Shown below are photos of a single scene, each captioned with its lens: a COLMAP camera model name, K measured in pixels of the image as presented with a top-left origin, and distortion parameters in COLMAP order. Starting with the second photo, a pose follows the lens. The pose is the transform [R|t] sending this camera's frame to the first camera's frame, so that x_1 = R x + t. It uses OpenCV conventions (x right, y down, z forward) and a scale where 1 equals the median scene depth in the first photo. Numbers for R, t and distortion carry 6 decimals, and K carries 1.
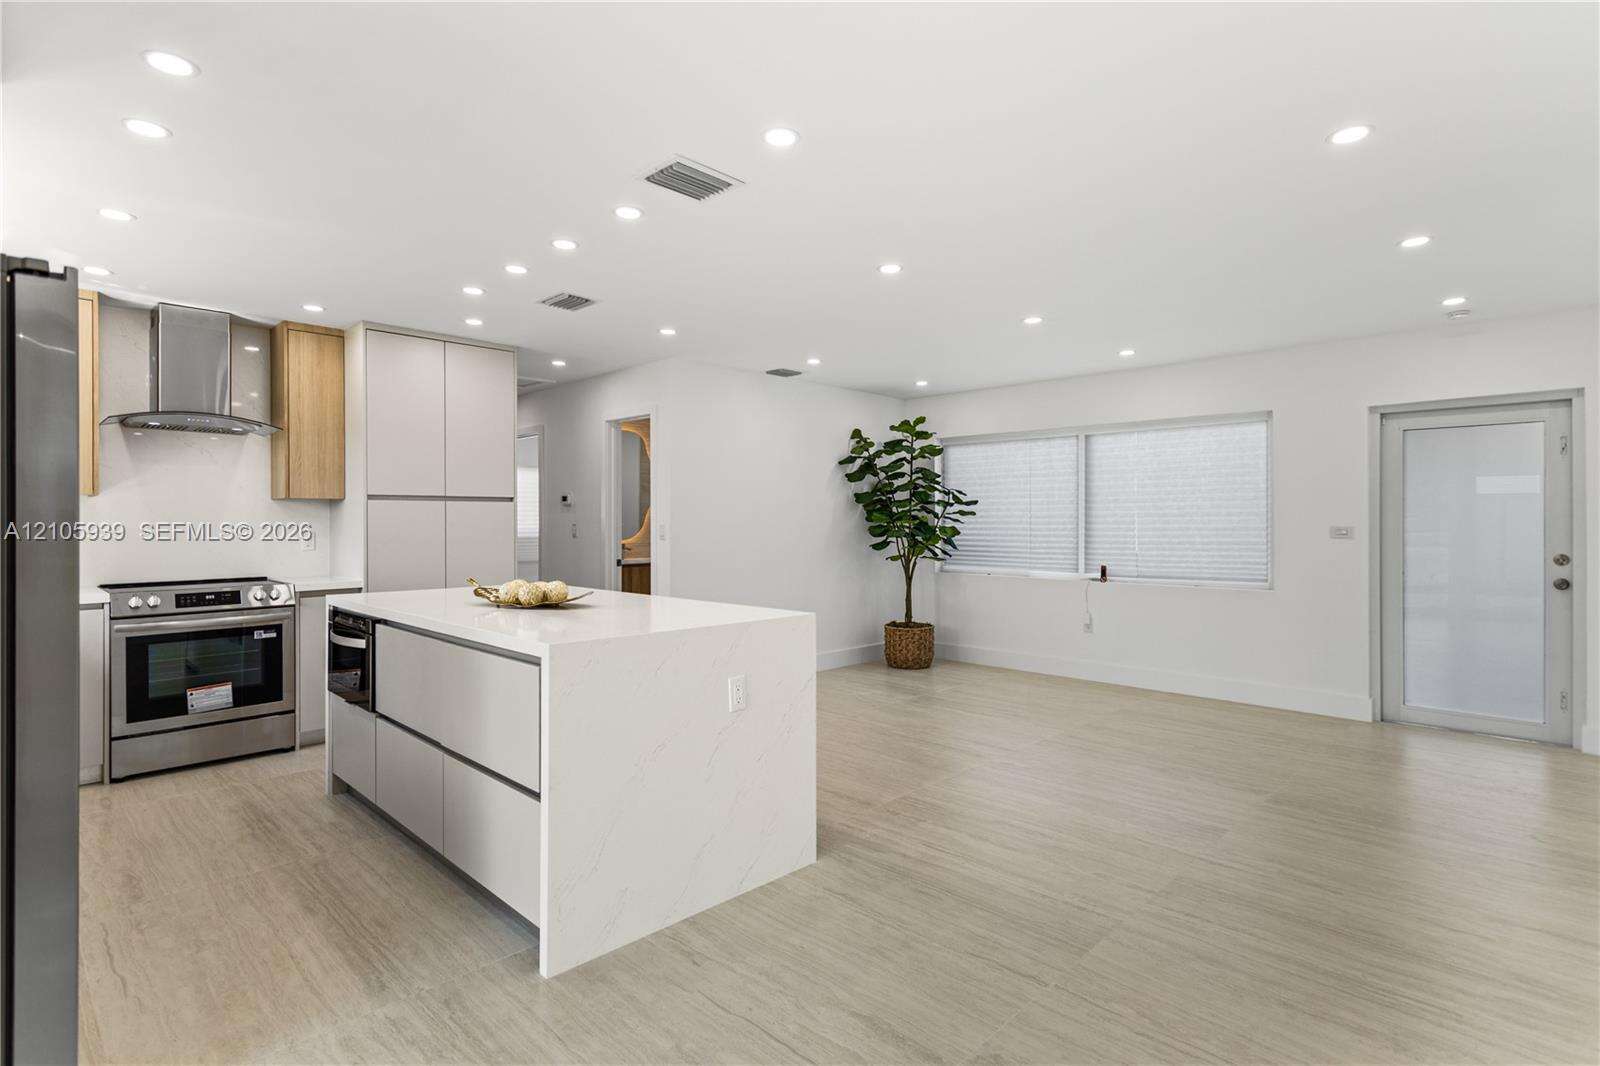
lens RADIAL K [[785.0, 0, 777.3], [0, 785.0, 524.0], [0, 0, 1]] dist [0.005306, 0.001398]
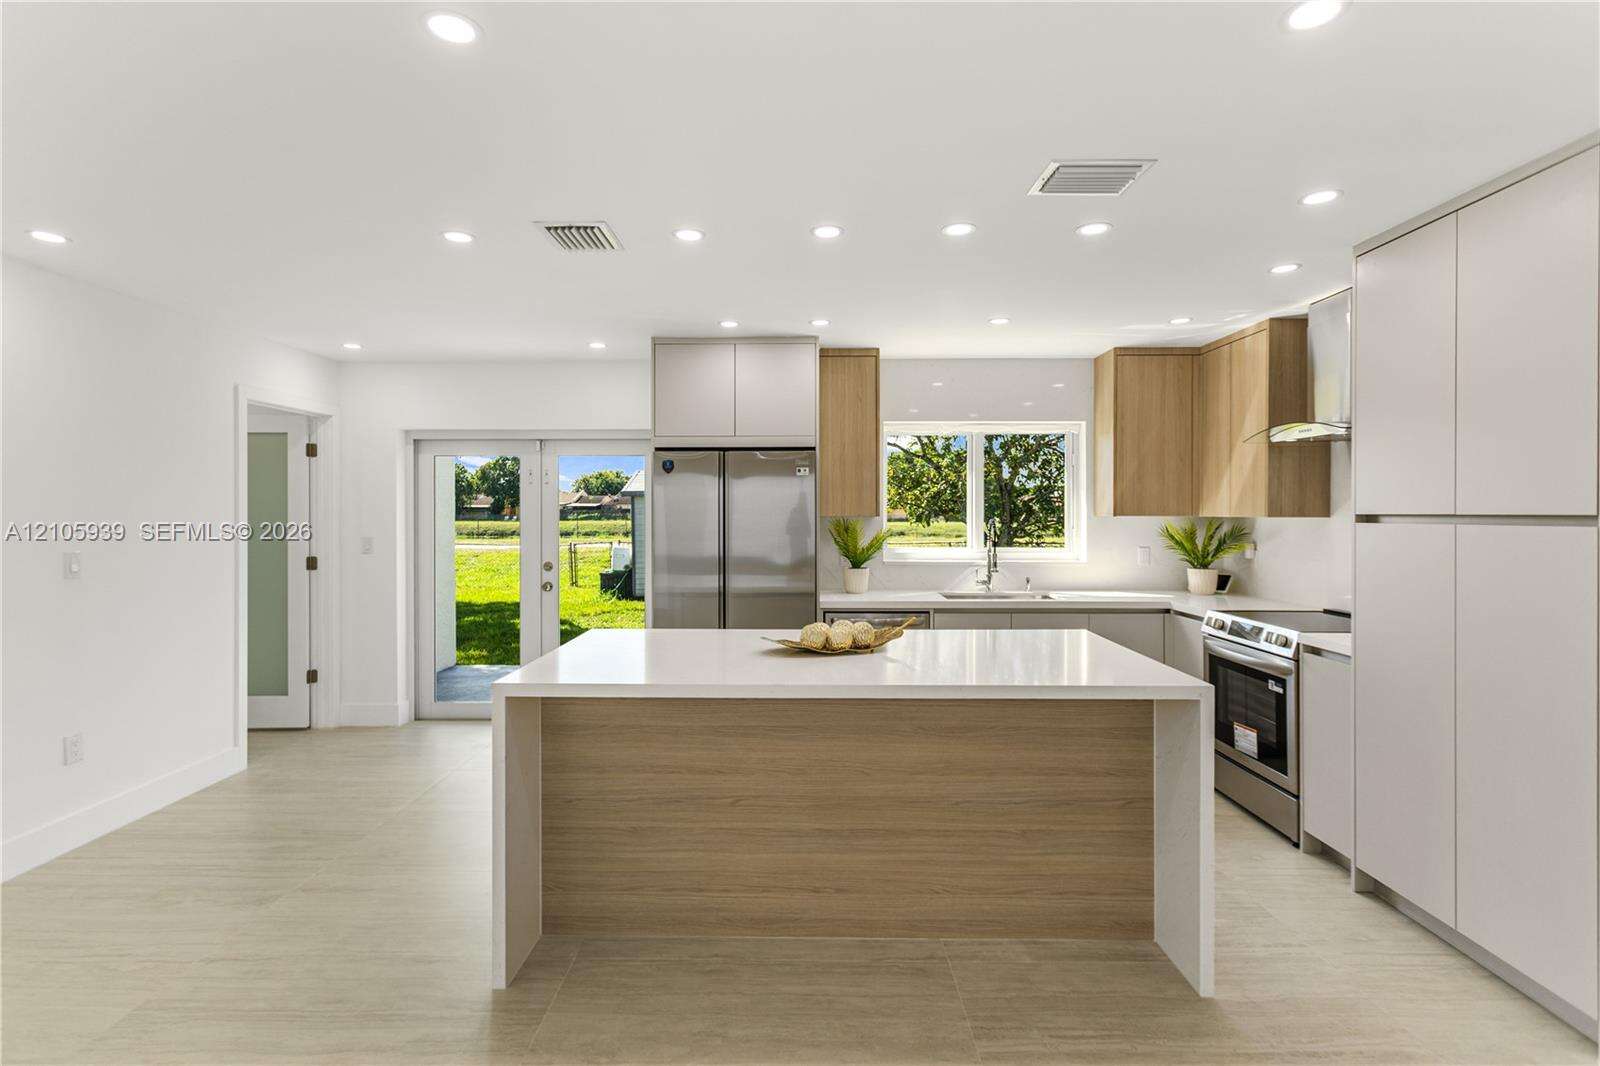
lens RADIAL K [[785.0, 0, 811.6], [0, 785.0, 517.5], [0, 0, 1]] dist [0.005306, 0.001398]
pose [[-0.697374, 0.007038, -0.716673, 0.273088], [-0.003548, 0.999906, 0.013272, -0.045138], [0.716699, 0.011799, -0.697283, 1.231569]]
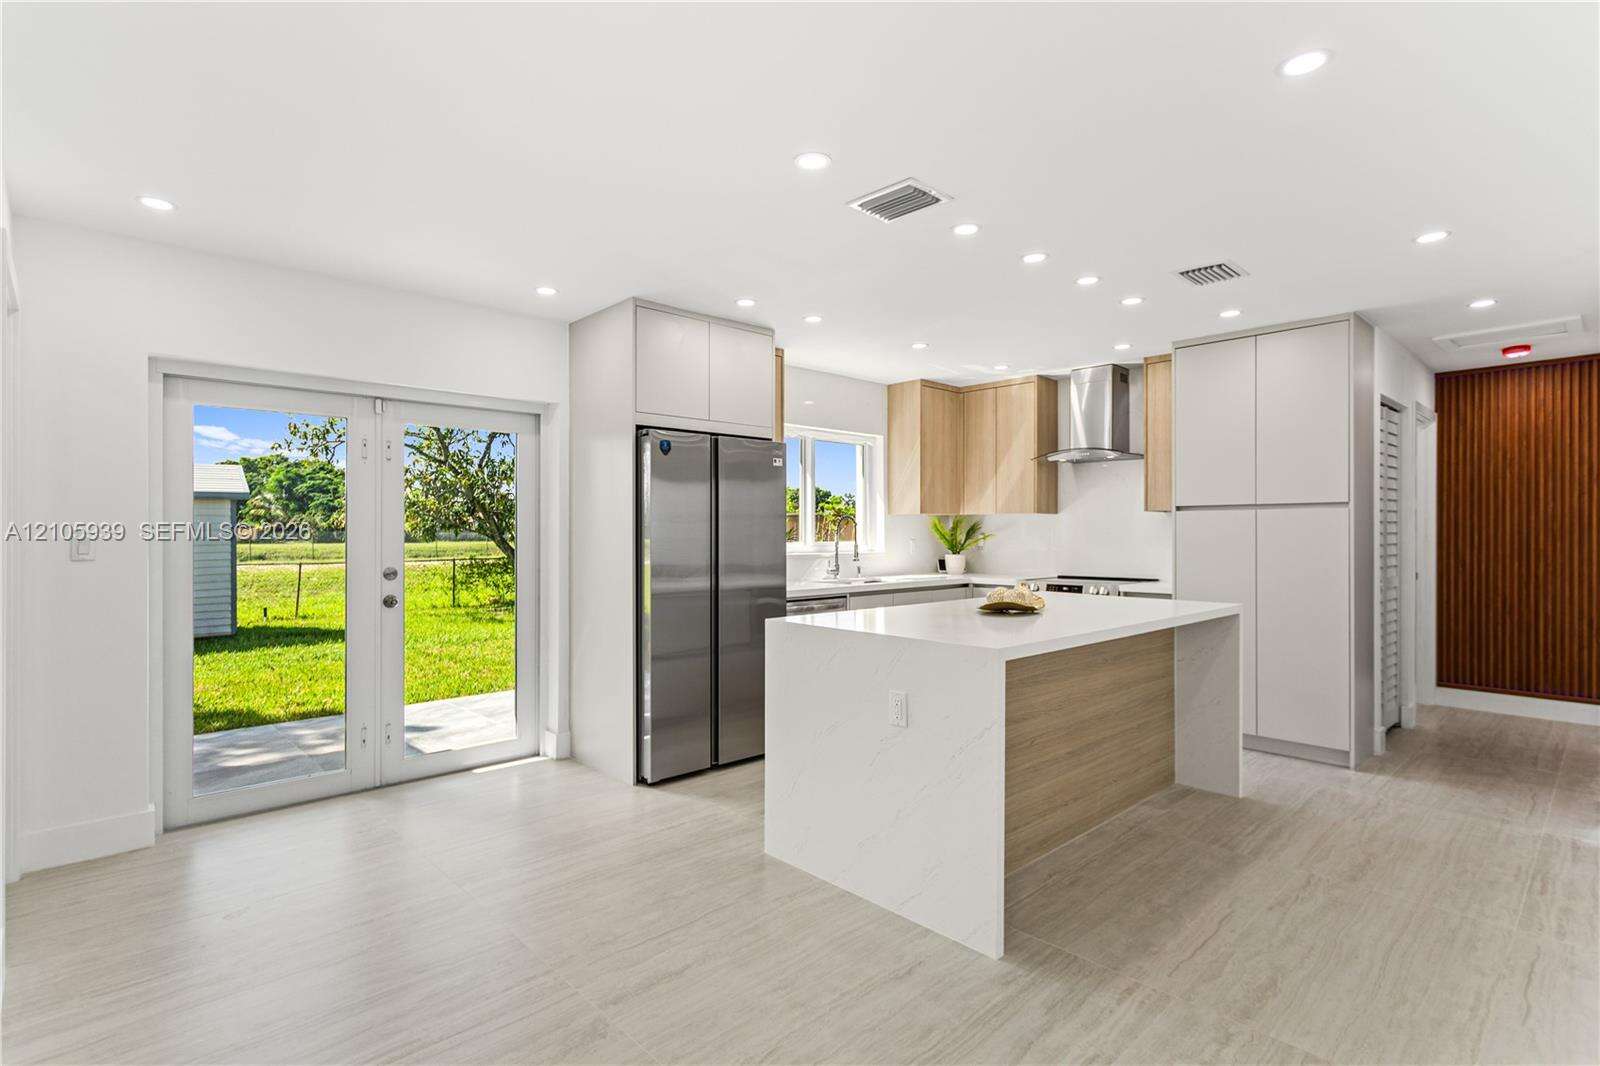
lens RADIAL K [[785.0, 0, 809.9], [0, 785.0, 534.6], [0, 0, 1]] dist [0.005306, 0.001398]
pose [[-0.004639, 0.006376, -0.999969, 0.580894], [-0.004375, 0.999970, 0.006397, -0.003610], [0.999980, 0.004404, -0.004611, 0.558593]]
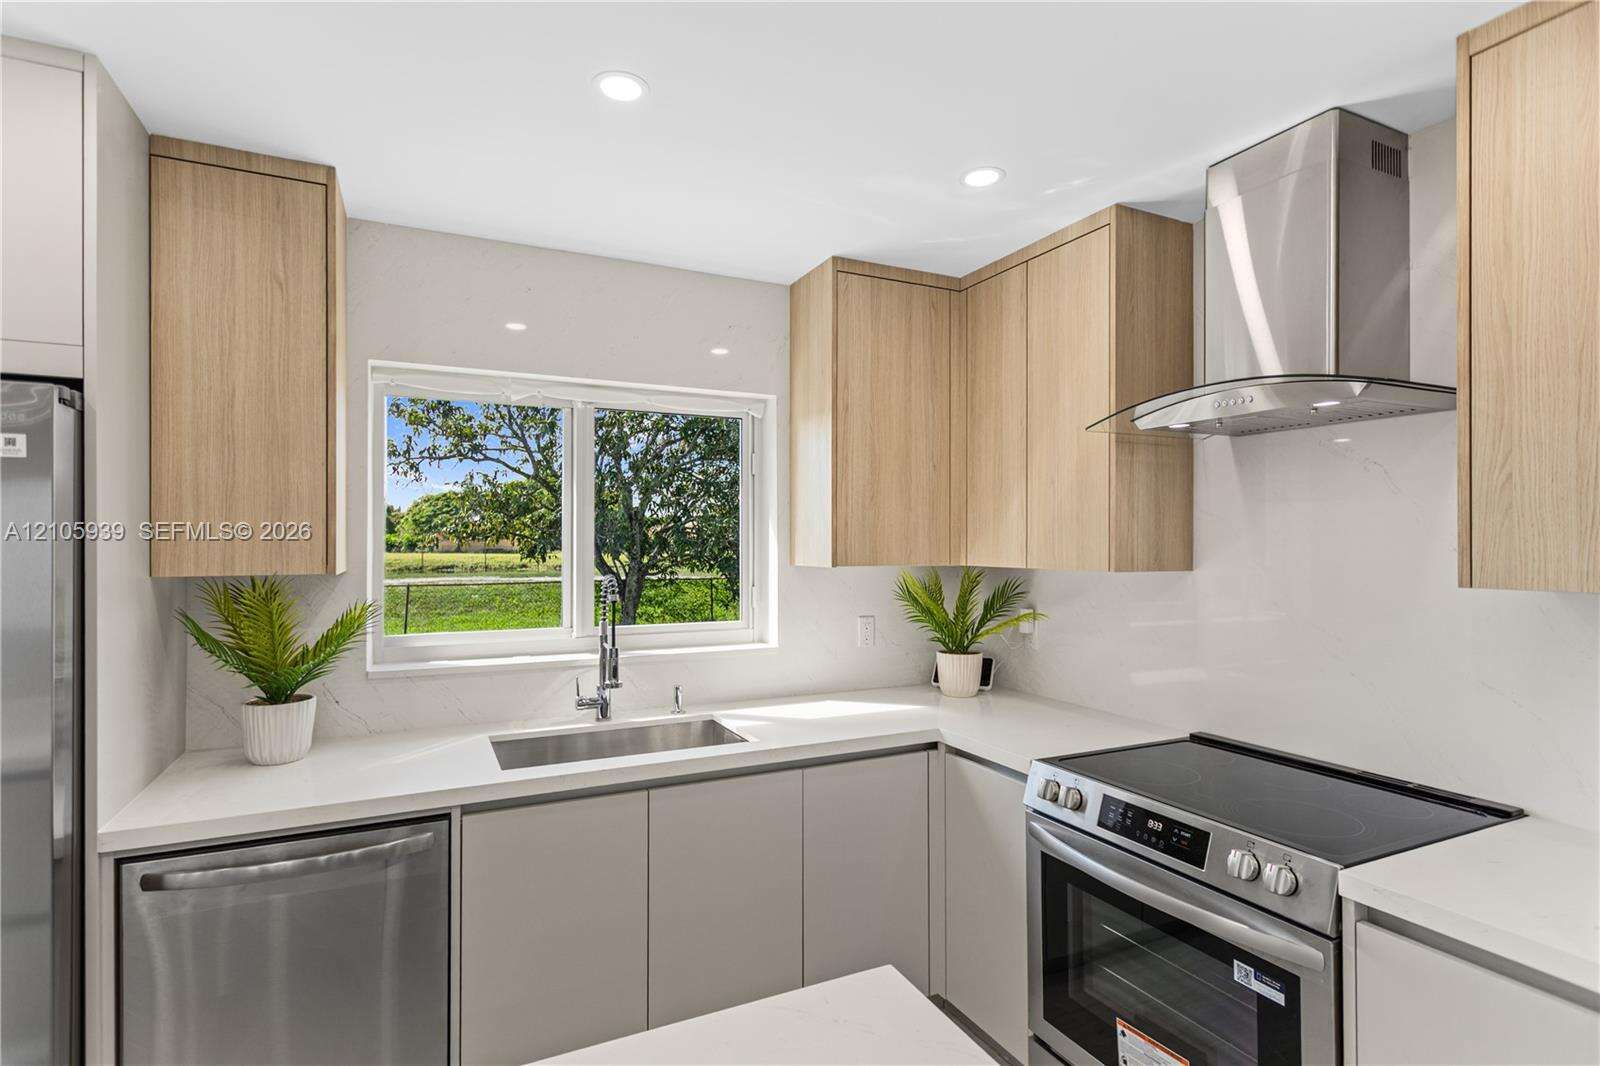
lens RADIAL K [[785.0, 0, 788.4], [0, 785.0, 537.8], [0, 0, 1]] dist [0.005306, 0.001398]
pose [[-0.331027, -0.003177, -0.943616, -0.253080], [-0.006581, 0.999978, -0.001058, -0.055691], [0.943598, 0.005859, -0.331040, 0.924283]]
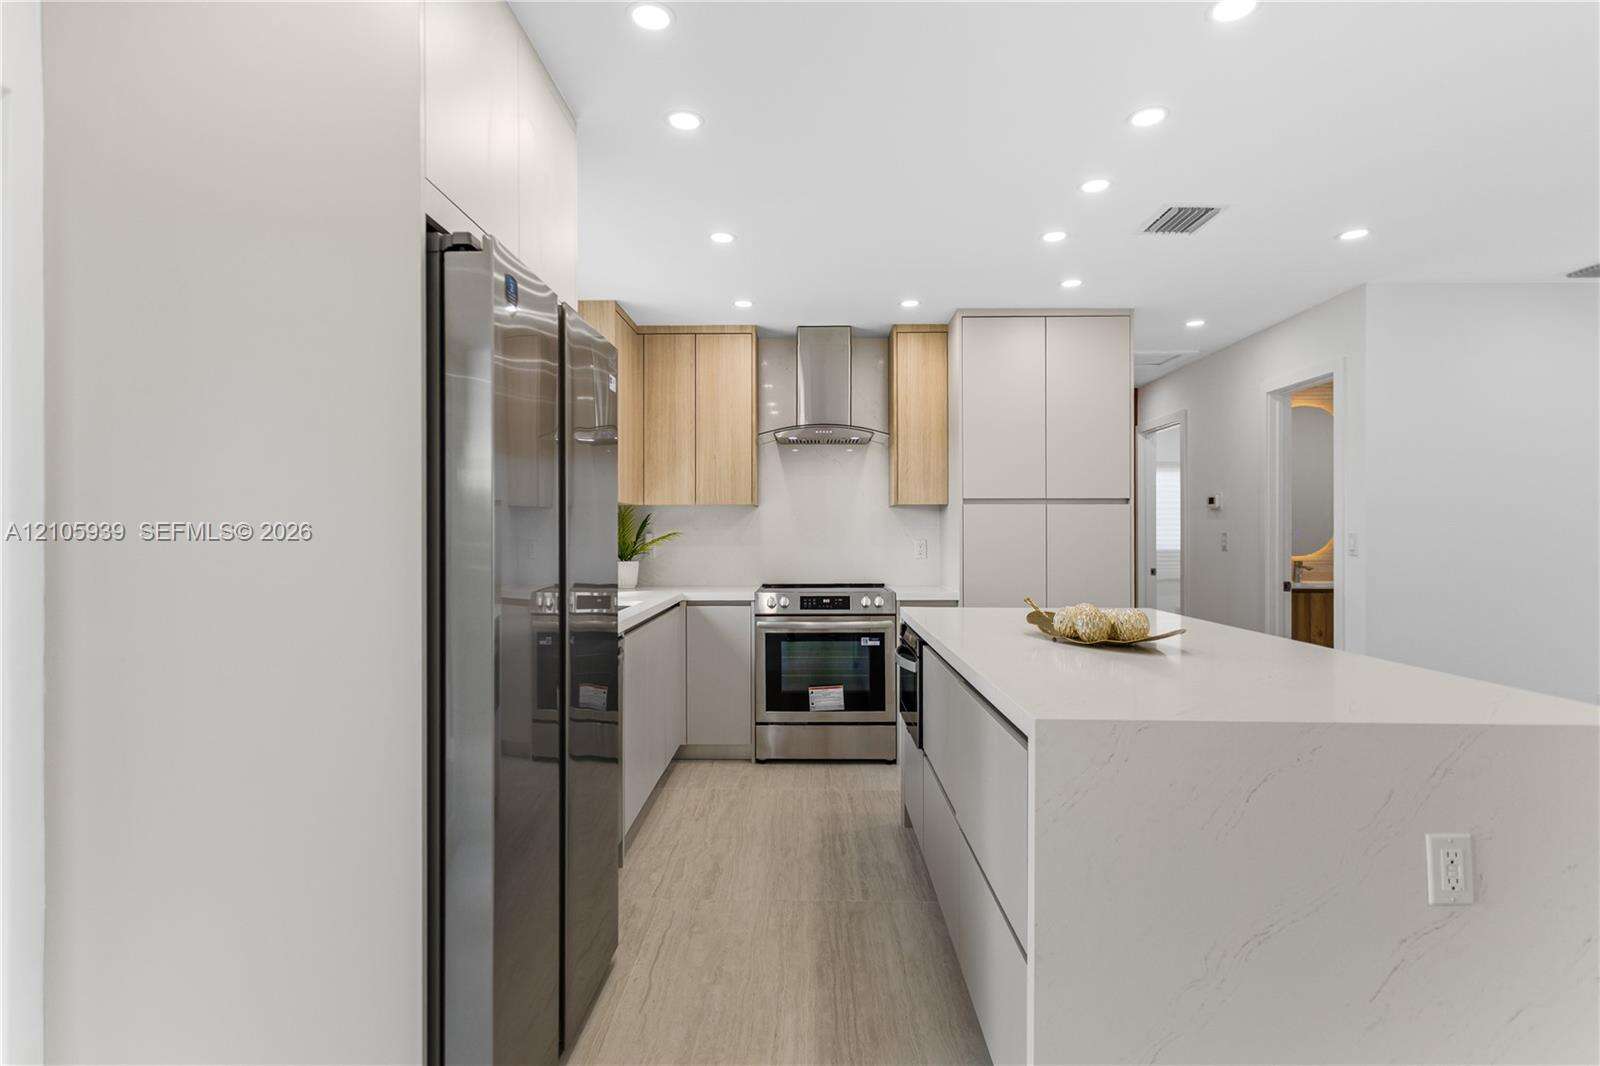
lens RADIAL K [[785.0, 0, 839.6], [0, 785.0, 536.8], [0, 0, 1]] dist [0.005306, 0.001398]
pose [[0.717166, 0.003395, -0.696894, 0.011675], [-0.005291, 0.999986, -0.000574, 0.008542], [0.696882, 0.004099, 0.717174, 0.263445]]
